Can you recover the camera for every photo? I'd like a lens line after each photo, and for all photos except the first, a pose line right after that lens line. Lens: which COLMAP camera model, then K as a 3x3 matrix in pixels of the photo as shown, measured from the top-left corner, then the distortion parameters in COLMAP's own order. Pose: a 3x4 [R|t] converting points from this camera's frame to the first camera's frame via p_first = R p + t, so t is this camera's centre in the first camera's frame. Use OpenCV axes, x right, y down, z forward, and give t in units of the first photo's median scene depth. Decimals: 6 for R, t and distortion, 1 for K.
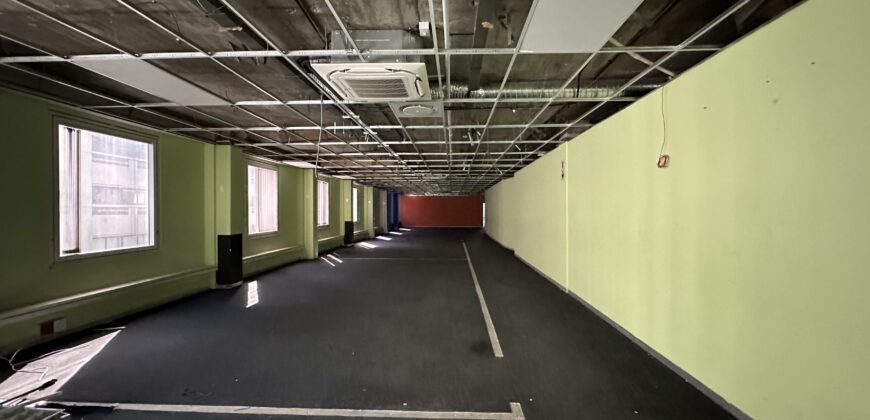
lens RADIAL K [[348.5, 0, 439.1], [0, 348.5, 211.9], [0, 0, 1]] dist [0.001632, 0.000072]
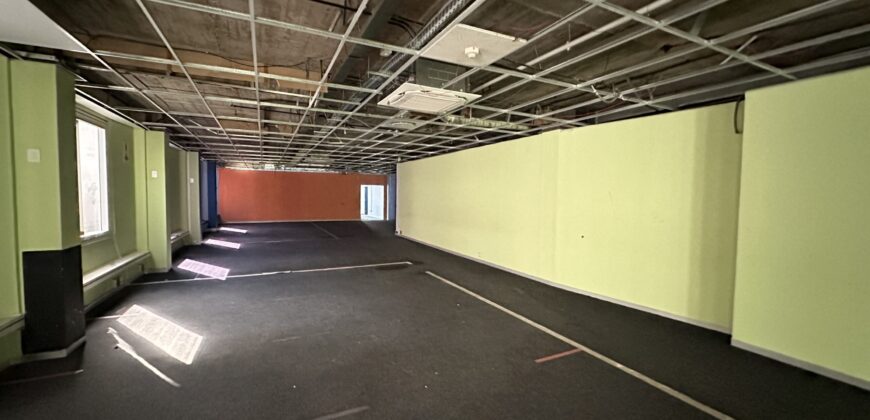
lens RADIAL K [[348.5, 0, 430.6], [0, 348.5, 210.7], [0, 0, 1]] dist [0.001632, 0.000072]
pose [[0.884633, -0.012223, 0.466129, -0.115787], [-0.008627, 0.999056, 0.042570, -0.008438], [-0.466209, -0.041680, 0.883692, 0.546978]]
